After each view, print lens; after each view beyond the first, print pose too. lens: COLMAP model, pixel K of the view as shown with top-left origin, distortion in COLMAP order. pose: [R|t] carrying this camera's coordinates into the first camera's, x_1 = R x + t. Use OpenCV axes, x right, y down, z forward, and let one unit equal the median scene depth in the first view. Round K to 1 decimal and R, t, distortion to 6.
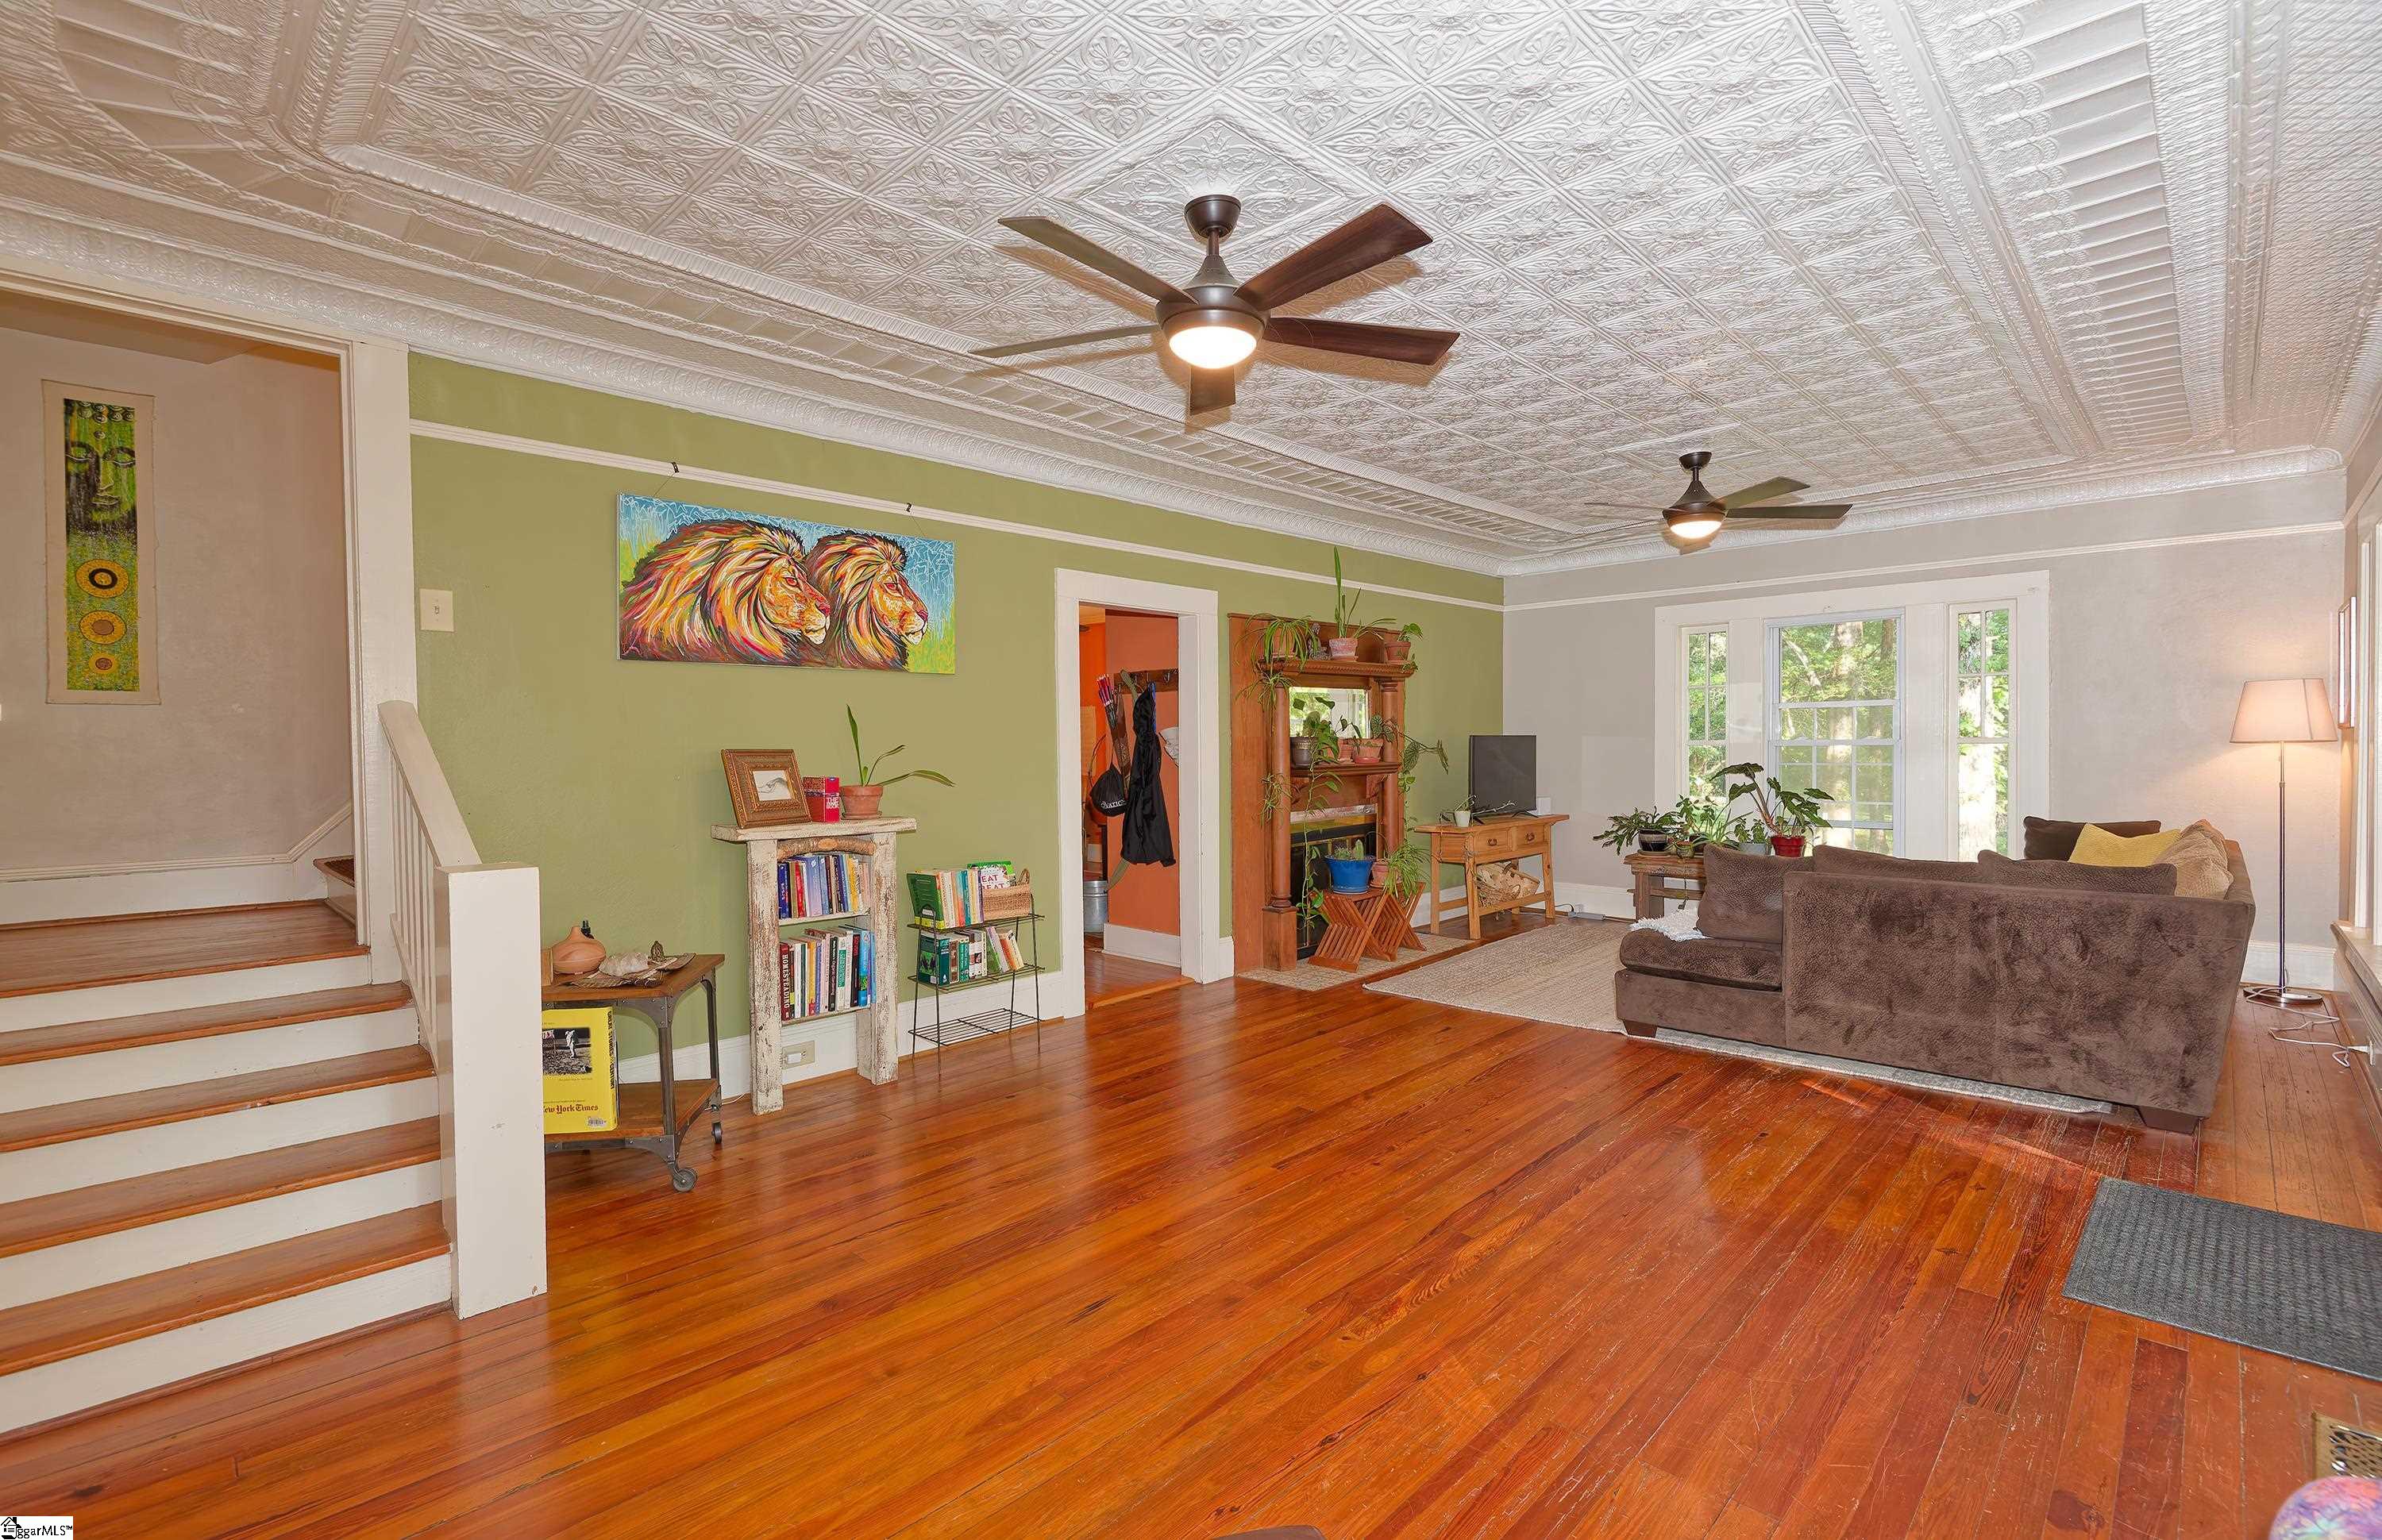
lens RADIAL K [[1049.3, 0, 1181.3], [0, 1049.3, 767.8], [0, 0, 1]] dist [0.001406, -0.000142]
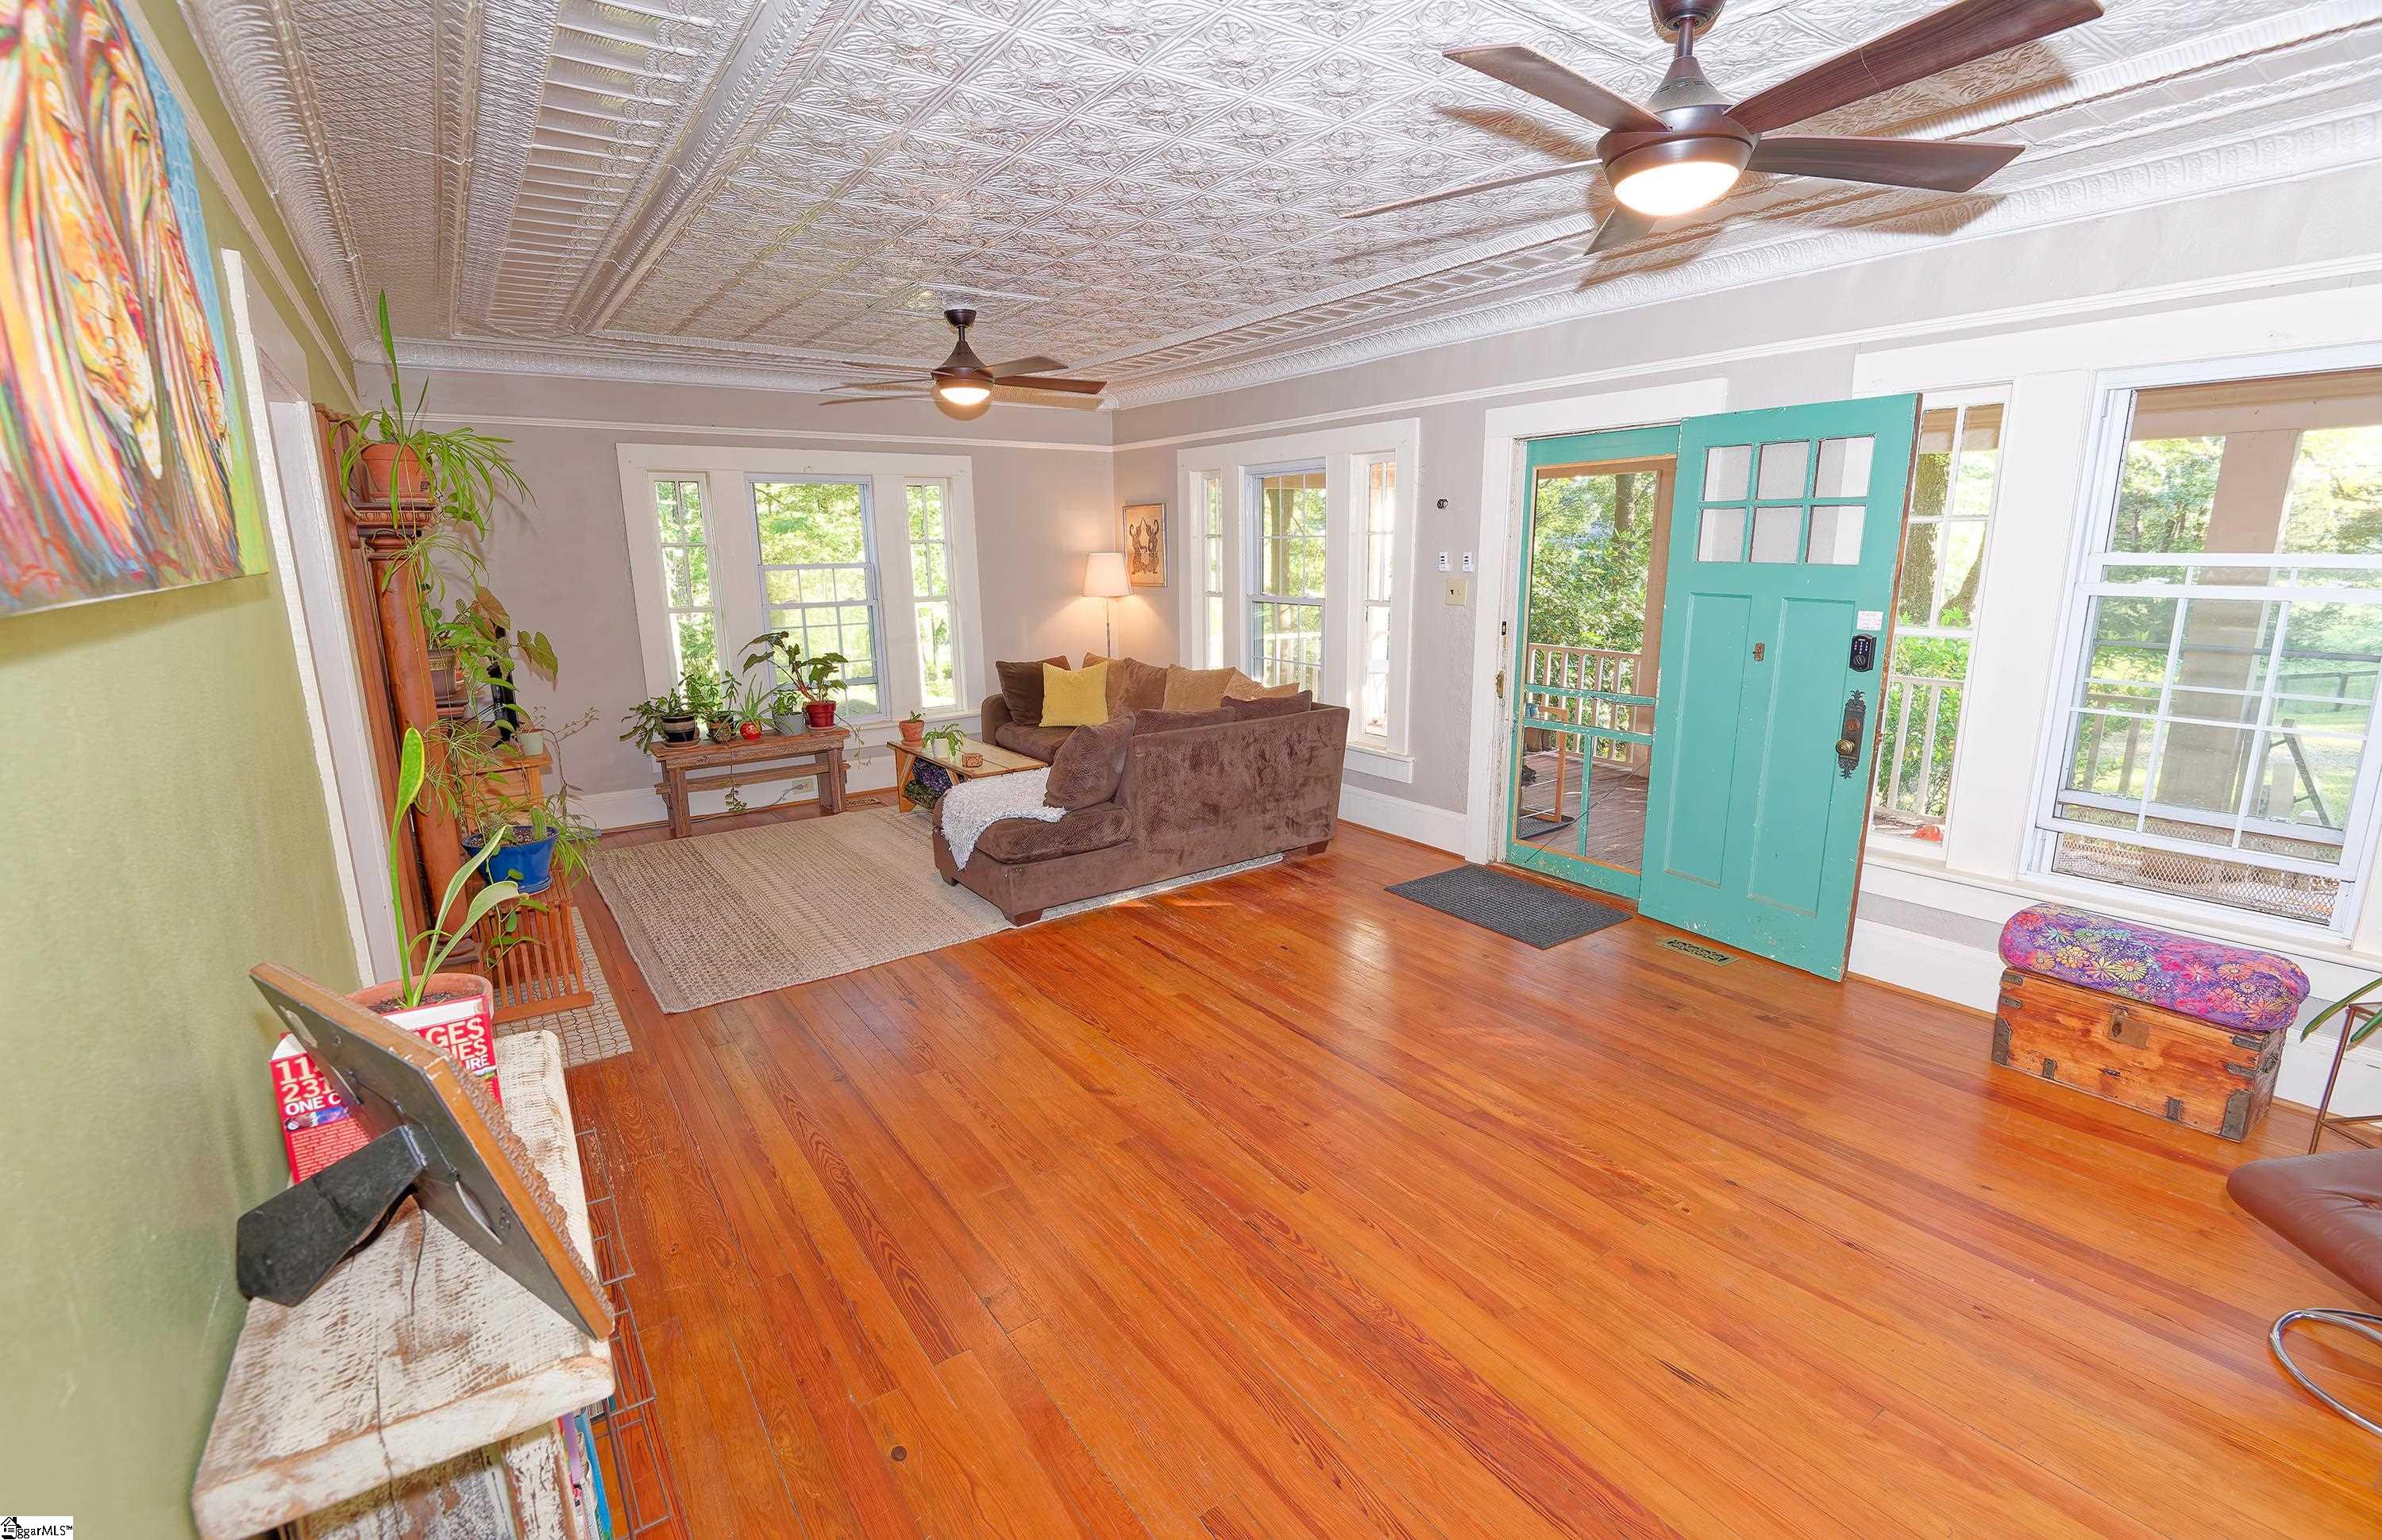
lens RADIAL K [[1049.3, 0, 1181.3], [0, 1049.3, 767.8], [0, 0, 1]] dist [0.001406, -0.000142]
pose [[0.181737, -0.201751, 0.962428, -0.525846], [0.034535, 0.979433, 0.198794, -0.095057], [-0.982741, -0.002891, 0.184966, 0.743665]]
